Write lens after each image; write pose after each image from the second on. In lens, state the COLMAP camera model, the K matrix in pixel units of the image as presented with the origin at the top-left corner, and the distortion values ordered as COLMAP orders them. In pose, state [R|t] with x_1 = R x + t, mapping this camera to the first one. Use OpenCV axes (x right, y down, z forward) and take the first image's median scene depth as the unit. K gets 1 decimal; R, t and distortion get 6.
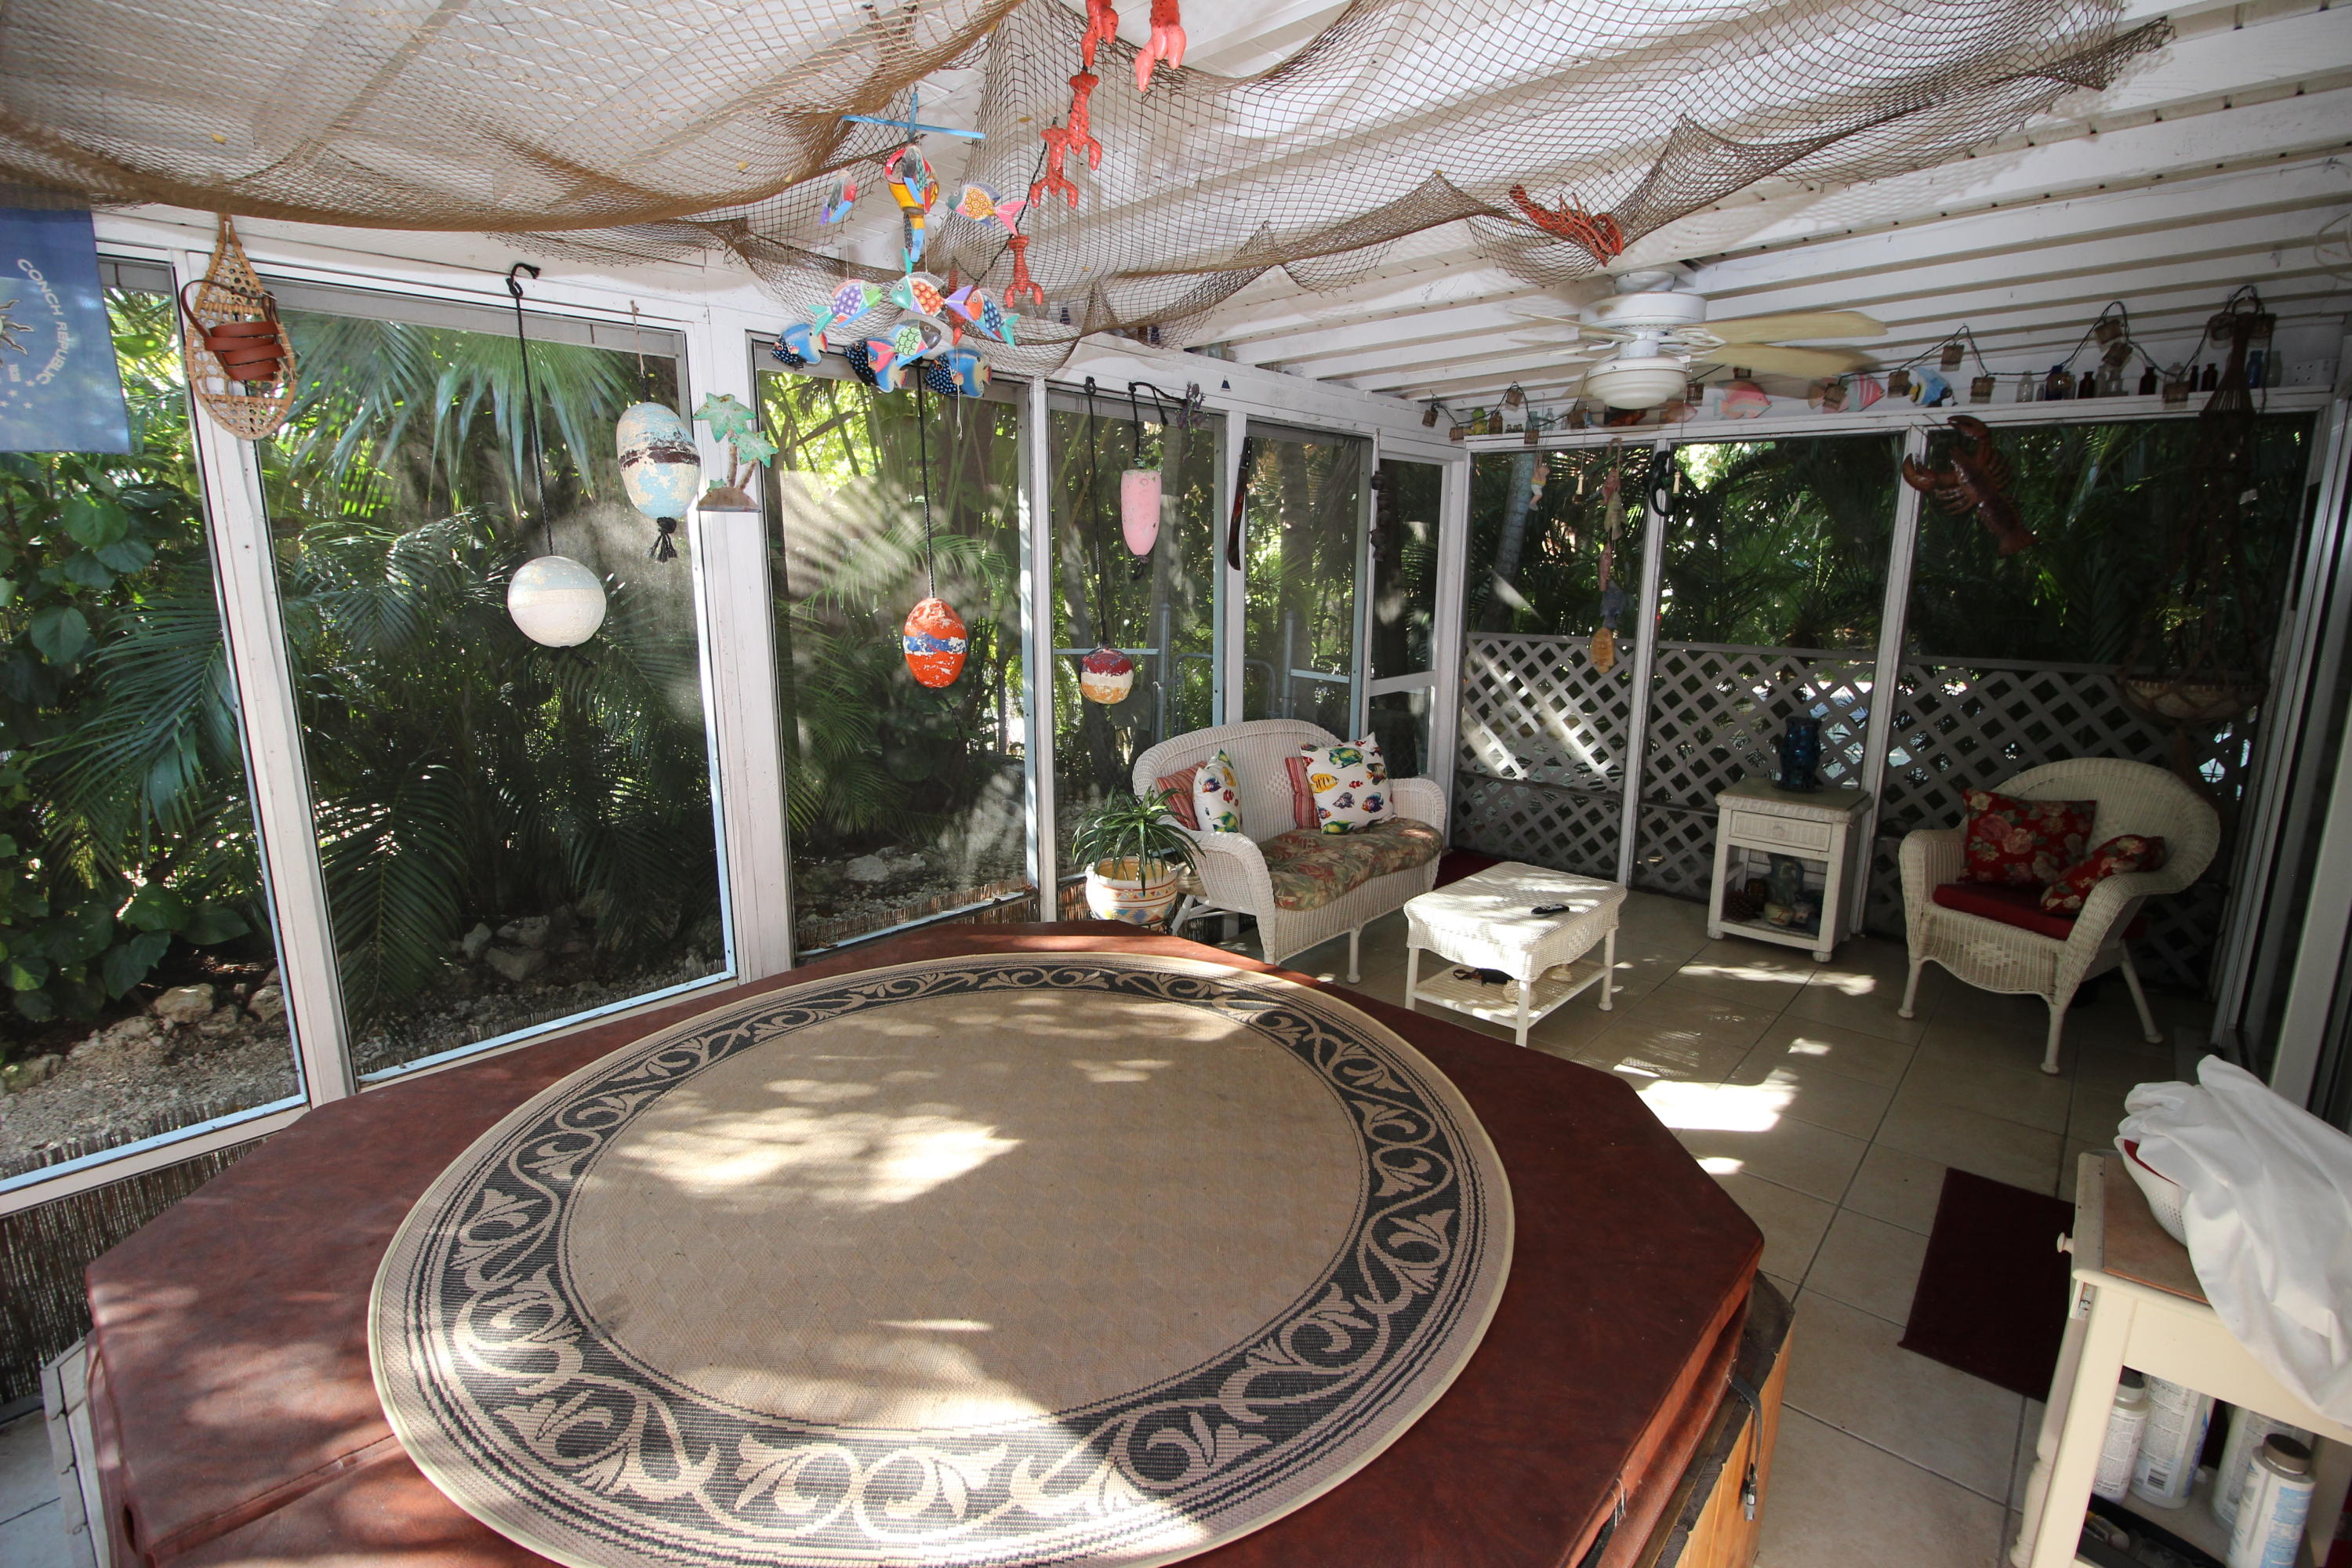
lens RADIAL K [[1084.8, 0, 1187.6], [0, 1084.8, 768.7], [0, 0, 1]] dist [-0.000771, -0.011844]
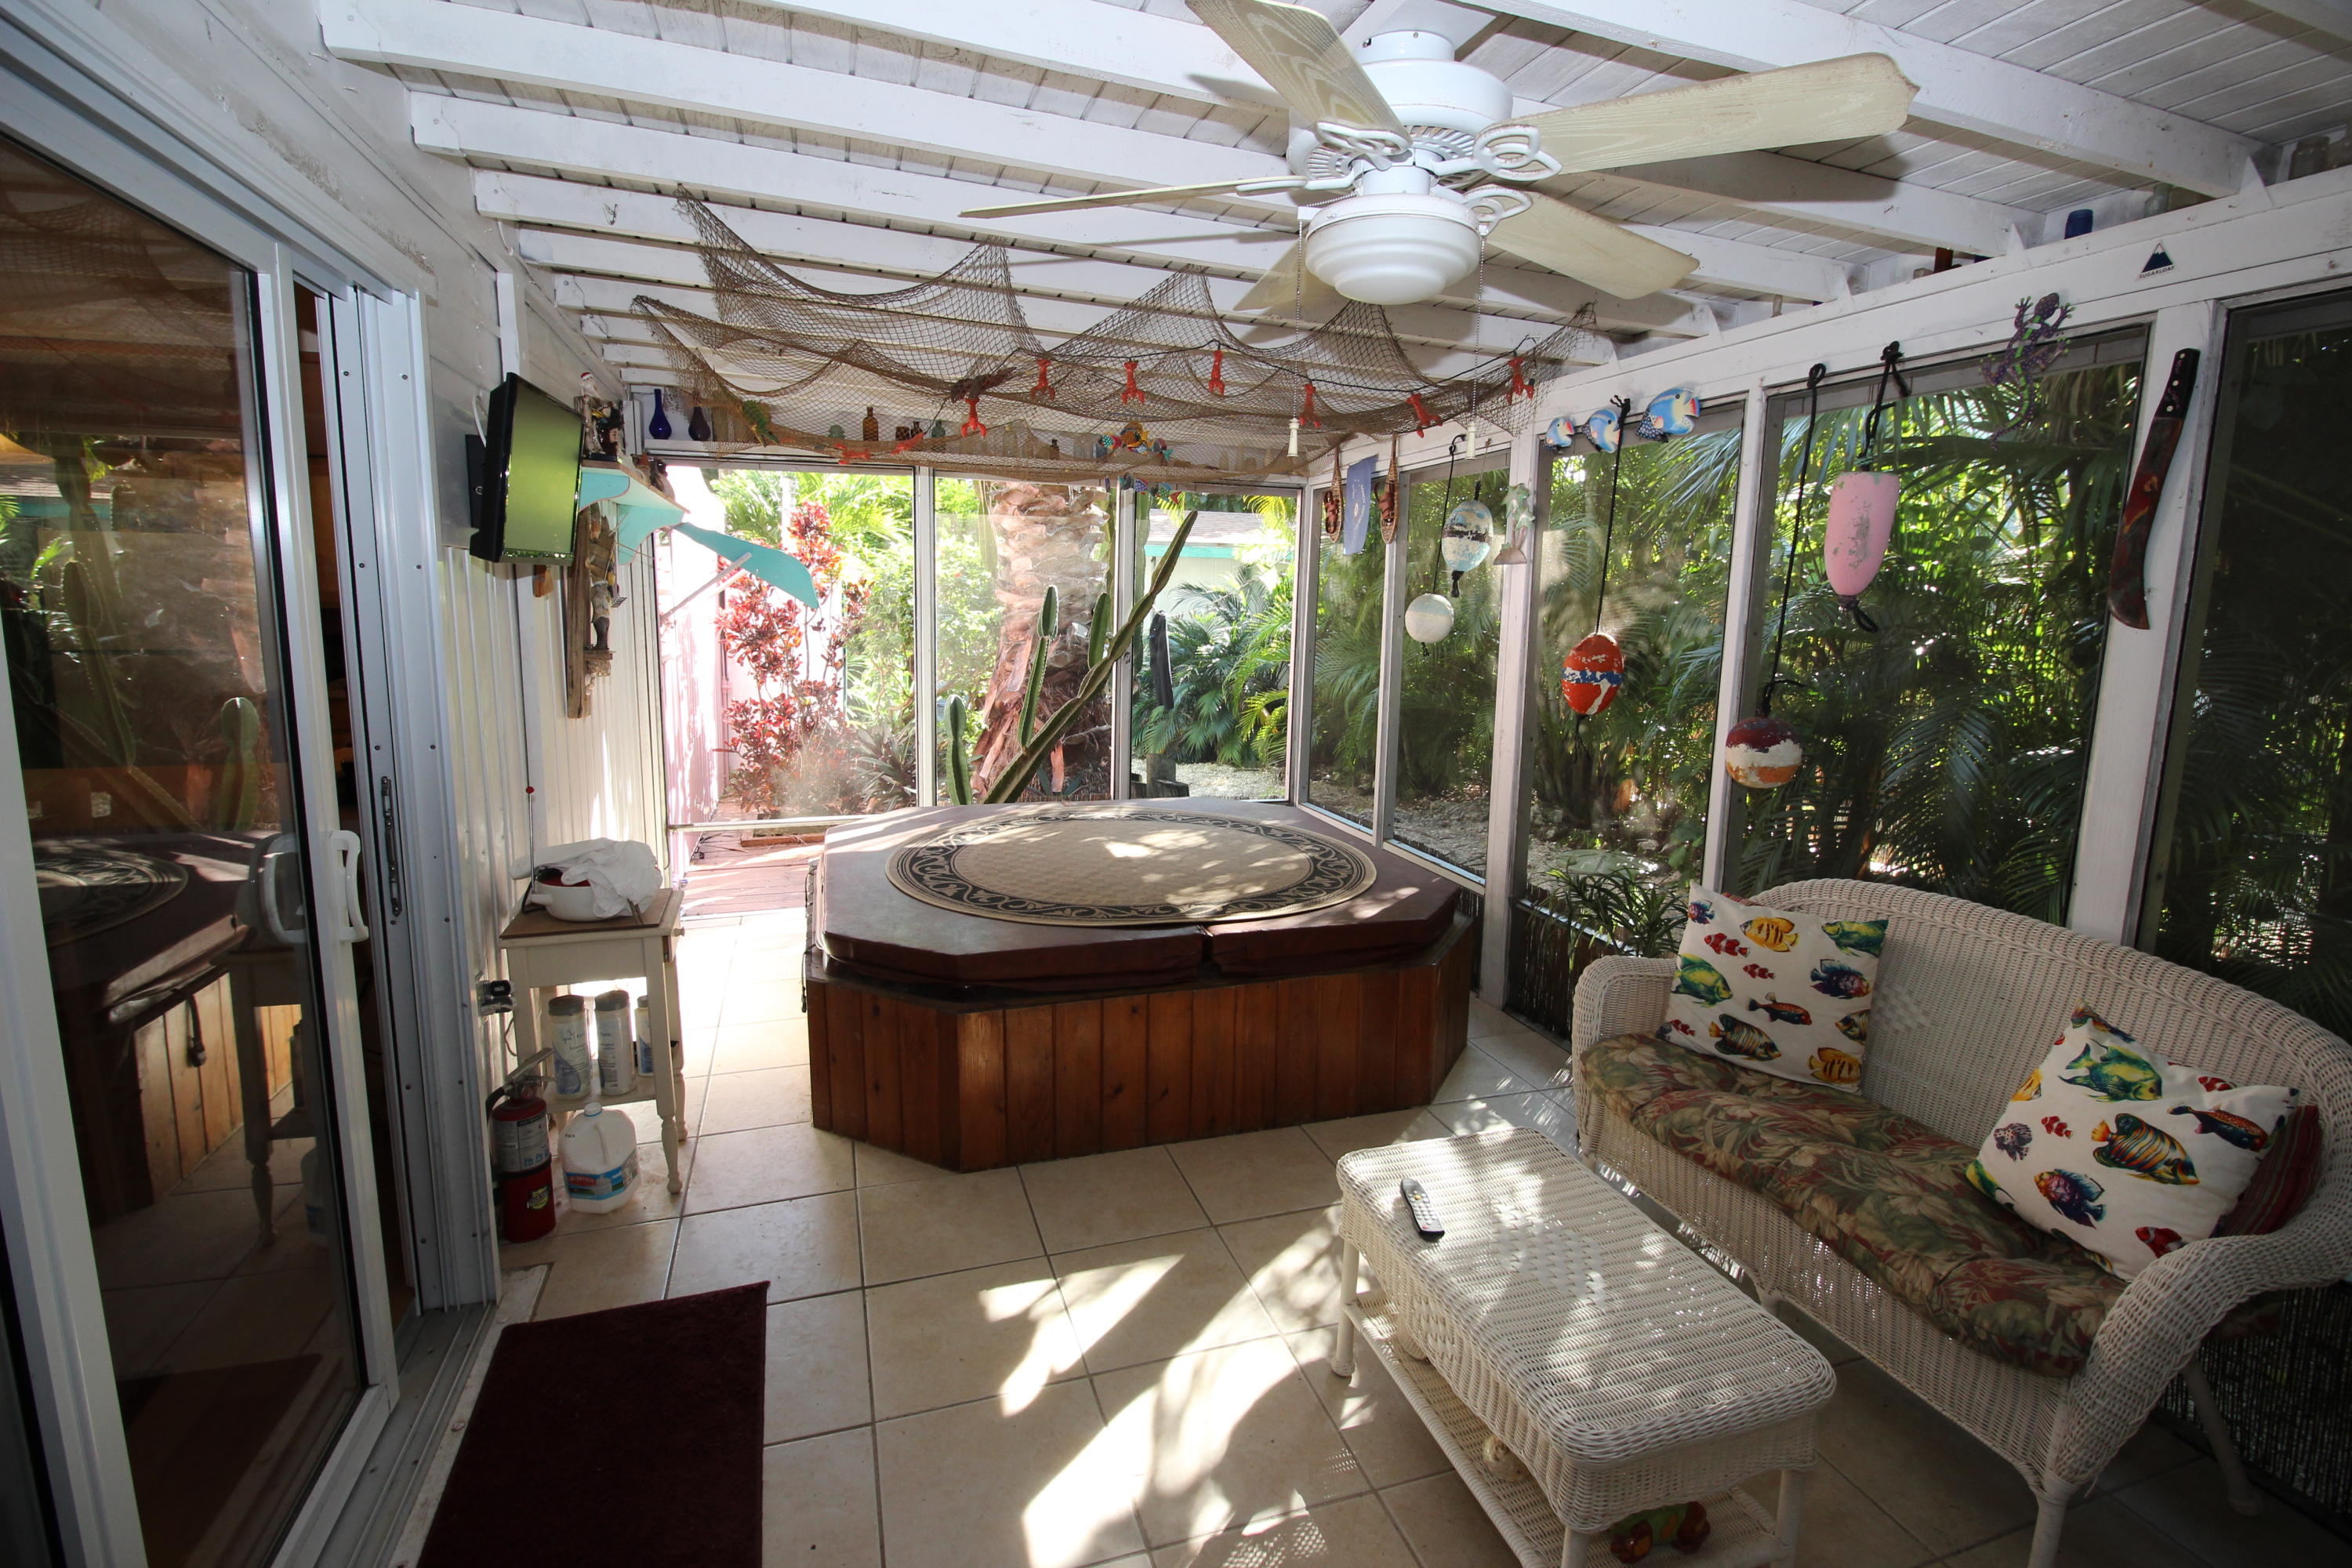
lens RADIAL K [[1084.8, 0, 1187.6], [0, 1084.8, 768.7], [0, 0, 1]] dist [-0.000771, -0.011844]
pose [[-0.501765, 0.116469, -0.857127, 1.239792], [-0.195276, 0.950062, 0.243413, -0.286605], [0.842674, 0.289512, -0.453964, 1.595106]]
